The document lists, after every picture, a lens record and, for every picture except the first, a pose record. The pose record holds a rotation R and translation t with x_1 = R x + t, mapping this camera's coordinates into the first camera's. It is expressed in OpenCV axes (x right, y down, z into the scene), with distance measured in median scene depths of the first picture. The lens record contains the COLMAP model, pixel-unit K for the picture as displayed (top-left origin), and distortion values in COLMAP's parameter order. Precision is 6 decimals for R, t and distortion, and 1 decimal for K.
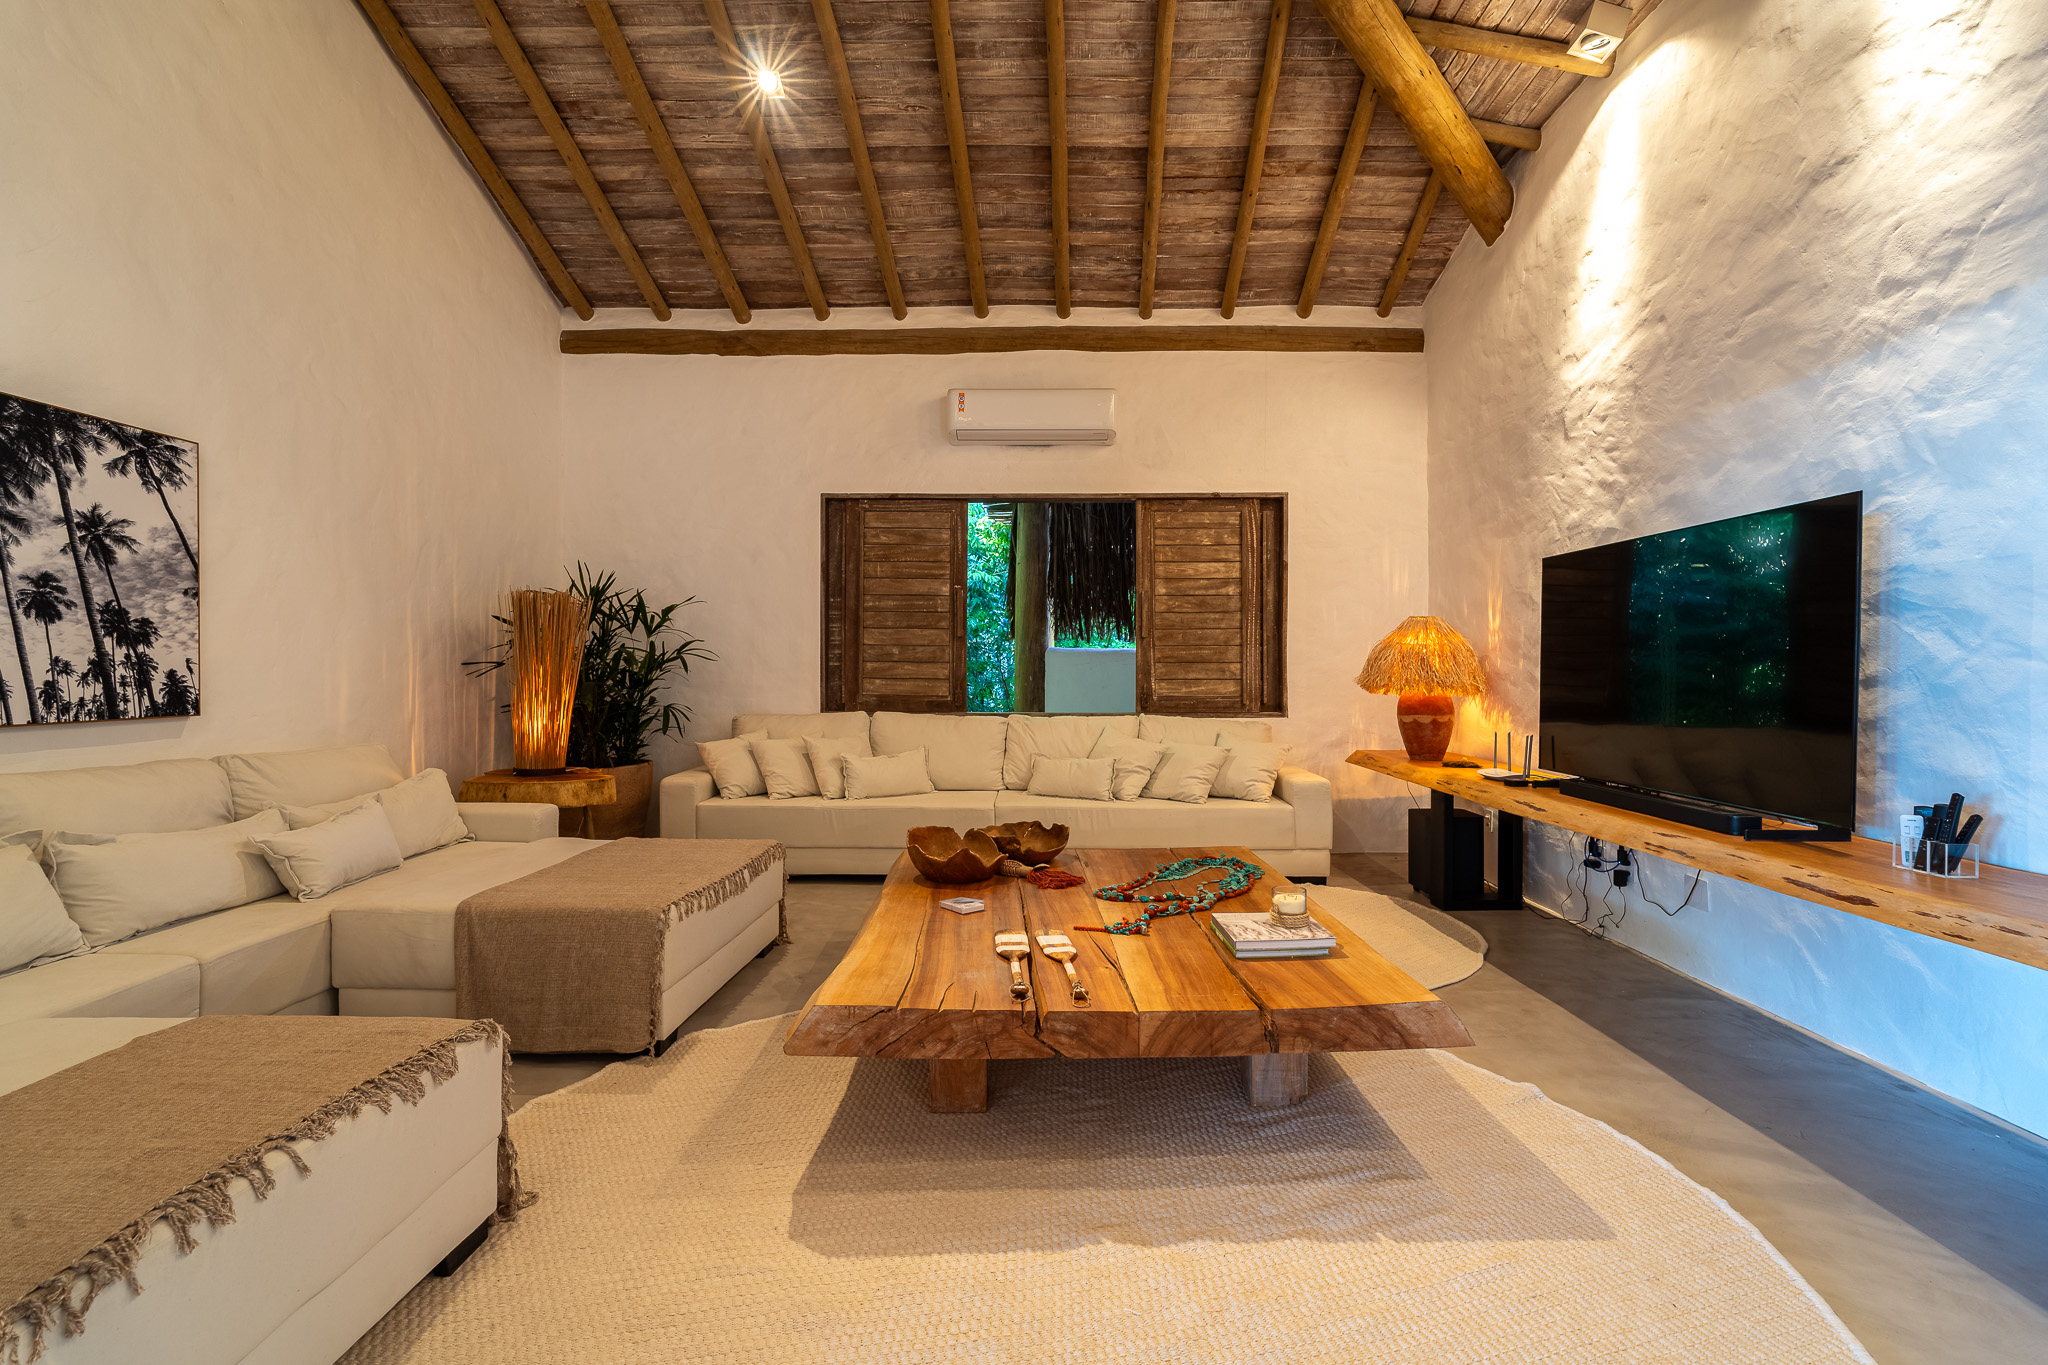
lens RADIAL K [[980.6, 0, 1041.5], [0, 980.6, 676.7], [0, 0, 1]] dist [-0.023007, 0.012899]
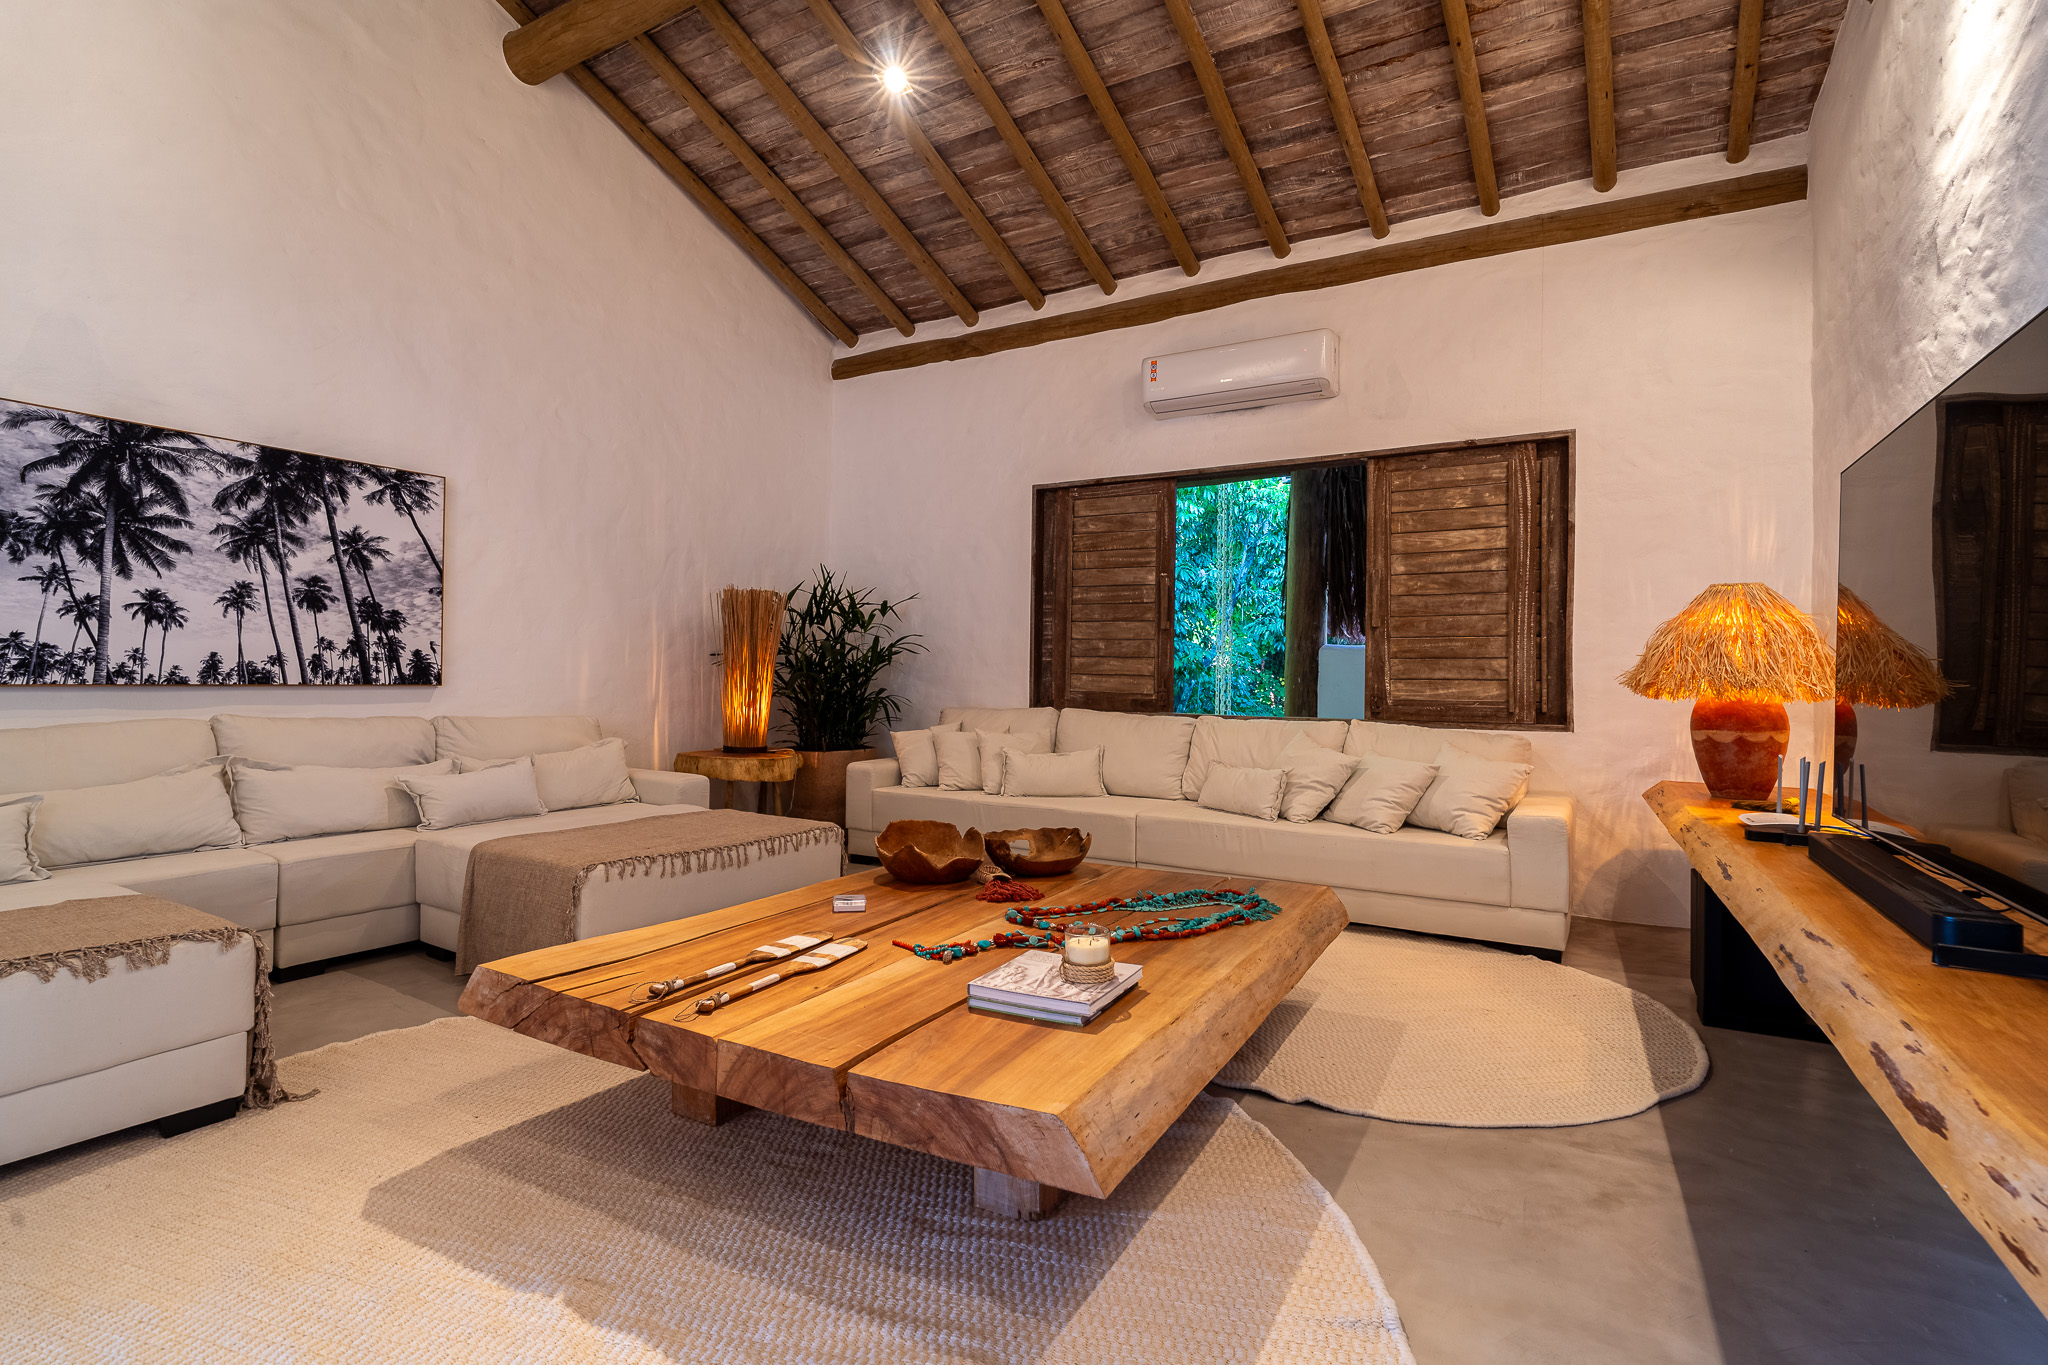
lens RADIAL K [[980.6, 0, 1019.0], [0, 980.6, 674.4], [0, 0, 1]] dist [-0.023007, 0.012899]
pose [[0.861977, 0.009386, -0.506861, 0.364324], [-0.018755, 0.999735, -0.013382, 0.021934], [0.506600, 0.021041, 0.861924, 0.208356]]
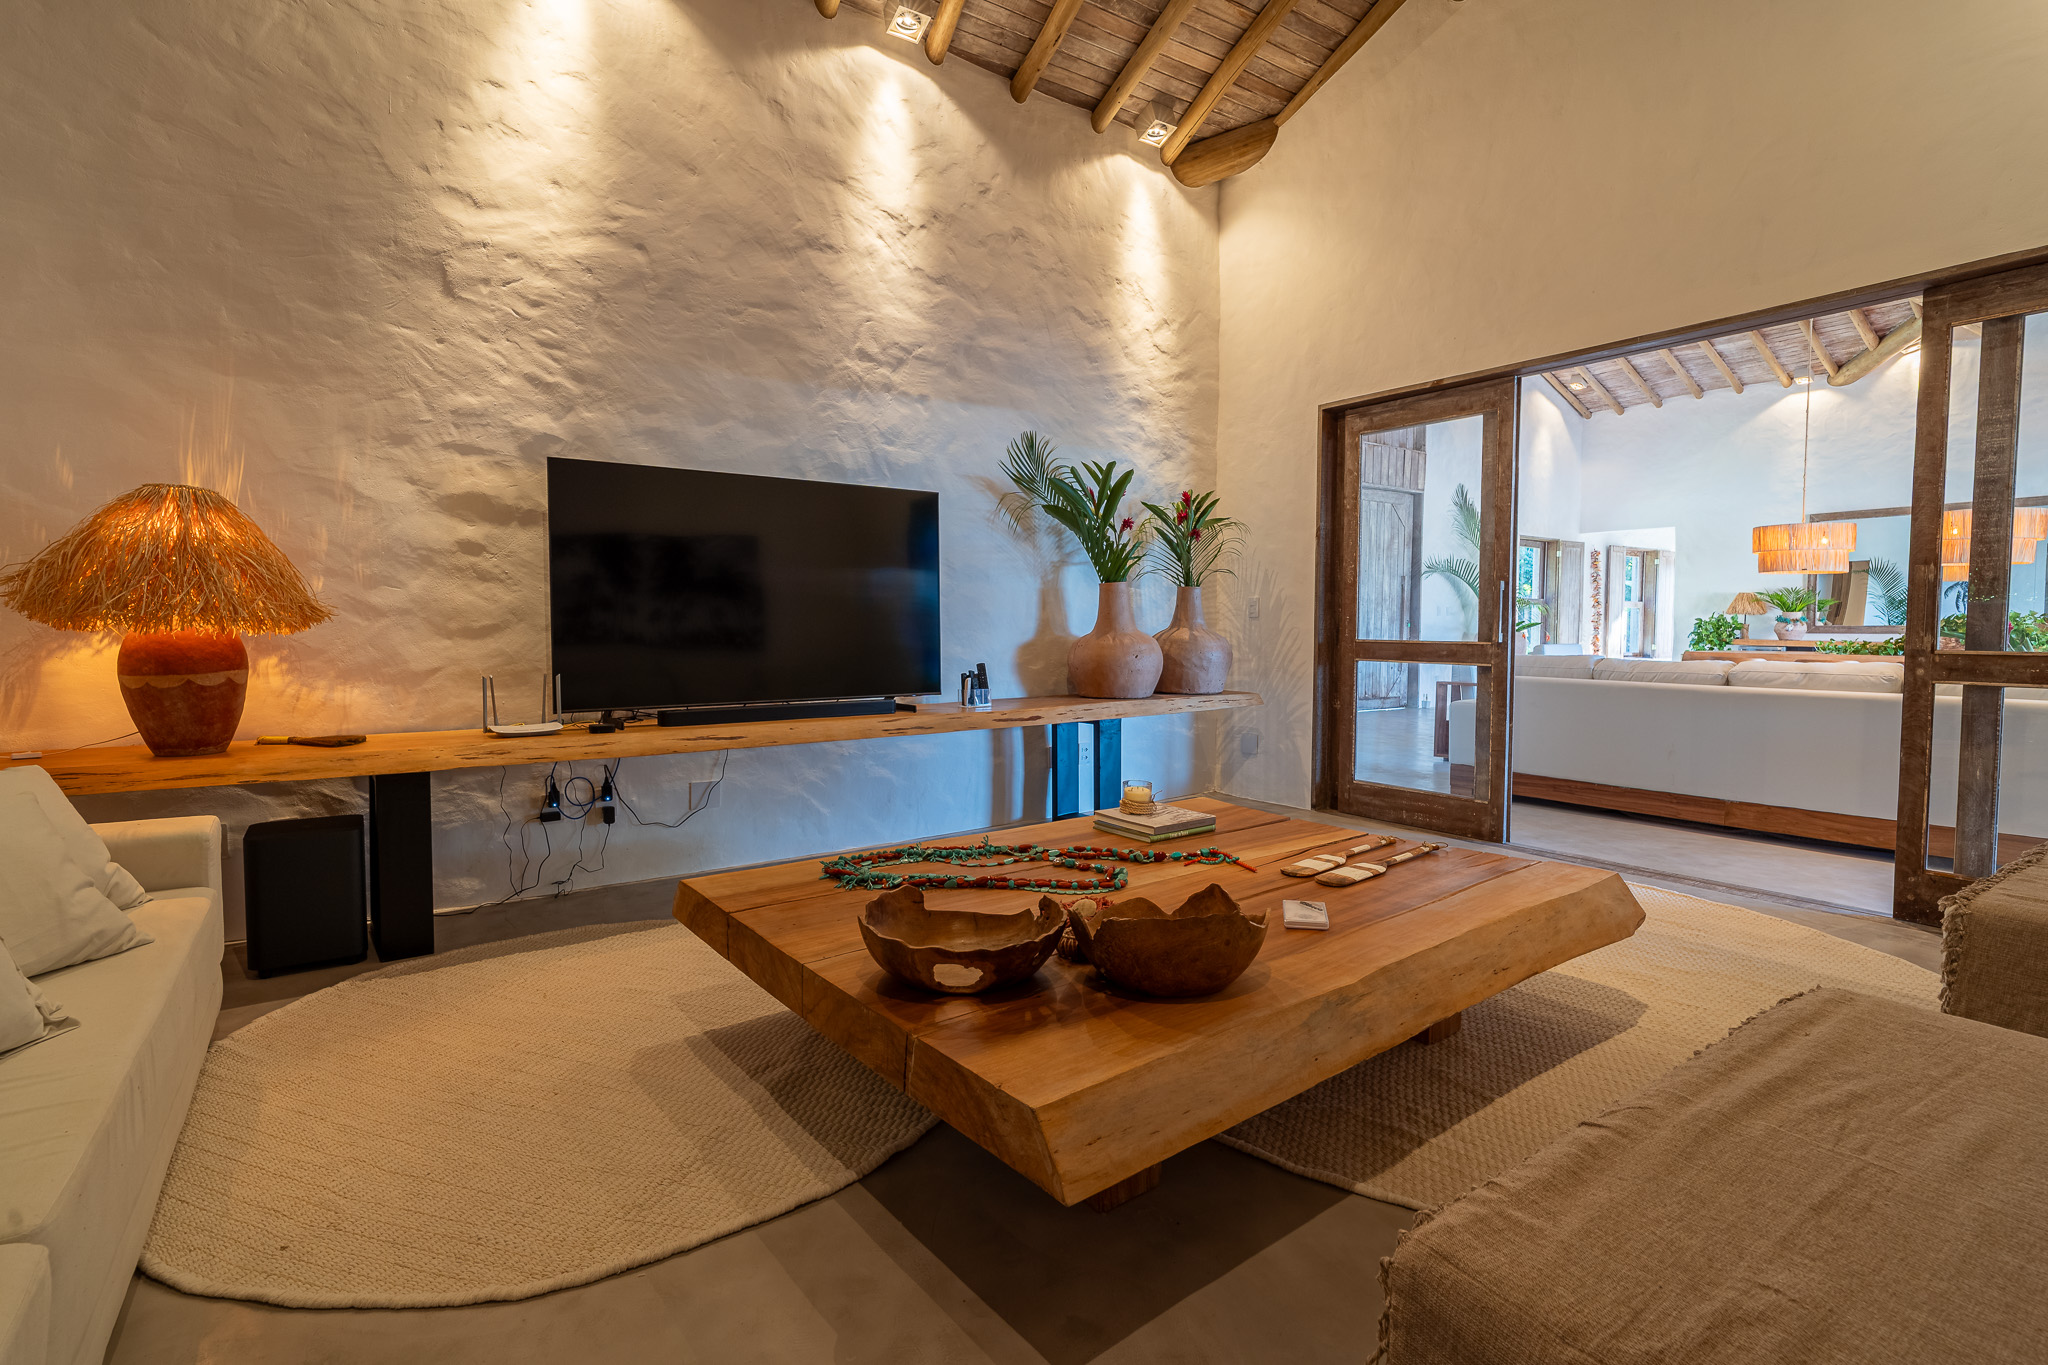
lens RADIAL K [[980.6, 0, 1016.0], [0, 980.6, 673.8], [0, 0, 1]] dist [-0.023007, 0.012899]
pose [[-0.585358, -0.044112, 0.809574, -0.370082], [0.006245, 0.998244, 0.058907, 0.013683], [-0.810751, 0.039538, -0.584055, 1.123036]]
